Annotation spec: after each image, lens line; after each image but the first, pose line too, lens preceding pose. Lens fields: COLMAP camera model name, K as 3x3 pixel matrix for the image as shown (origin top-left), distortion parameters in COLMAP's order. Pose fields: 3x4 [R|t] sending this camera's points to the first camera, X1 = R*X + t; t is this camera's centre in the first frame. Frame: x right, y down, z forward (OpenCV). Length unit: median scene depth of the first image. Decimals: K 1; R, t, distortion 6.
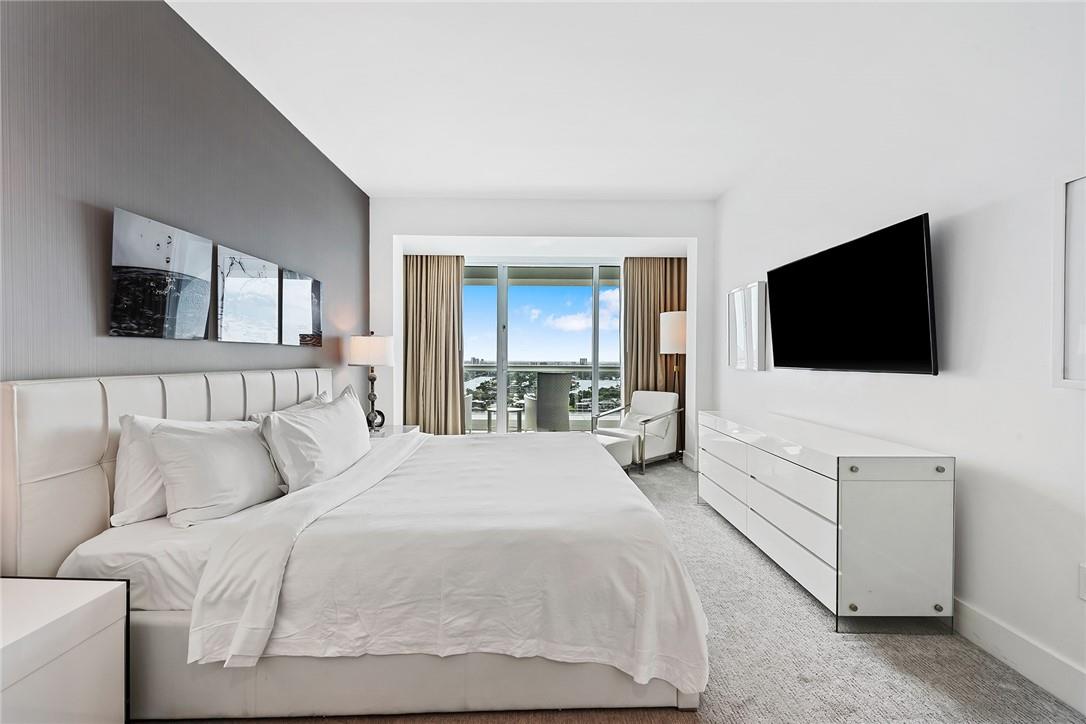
lens RADIAL K [[426.2, 0, 541.0], [0, 426.2, 352.3], [0, 0, 1]] dist [0.022762, -0.007710]
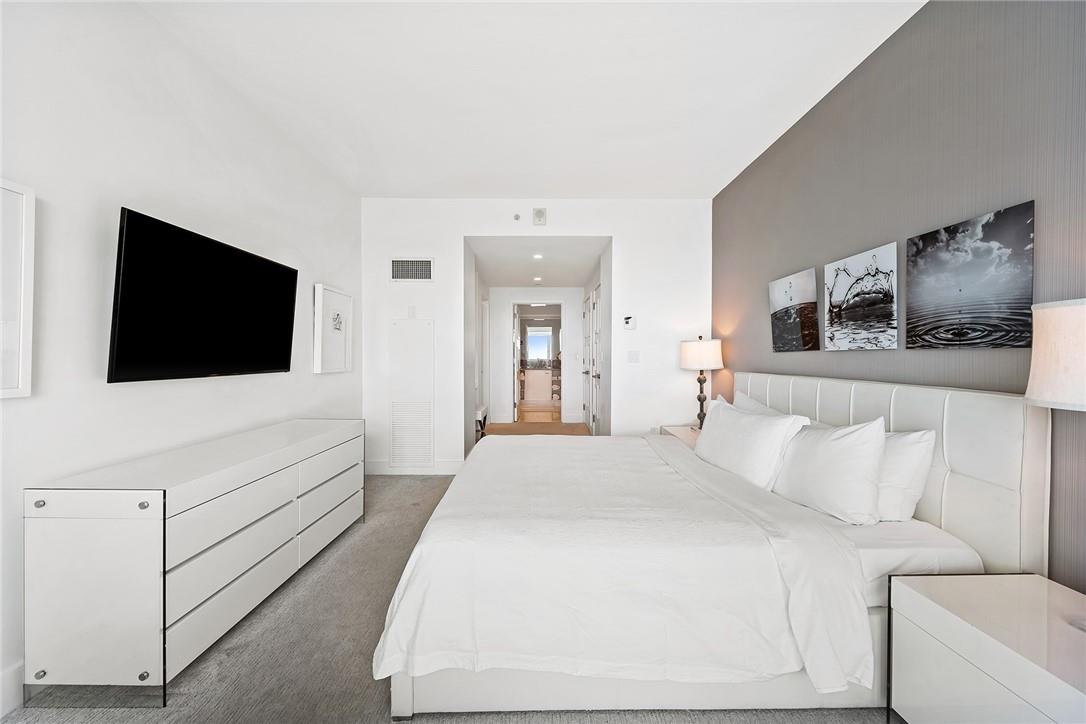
lens RADIAL K [[426.2, 0, 541.0], [0, 426.2, 352.3], [0, 0, 1]] dist [0.022762, -0.007710]
pose [[-0.999945, -0.003251, -0.009957, 0.007279], [-0.002986, 0.999642, -0.026570, 0.010443], [0.010040, -0.026539, -0.999597, 2.069221]]
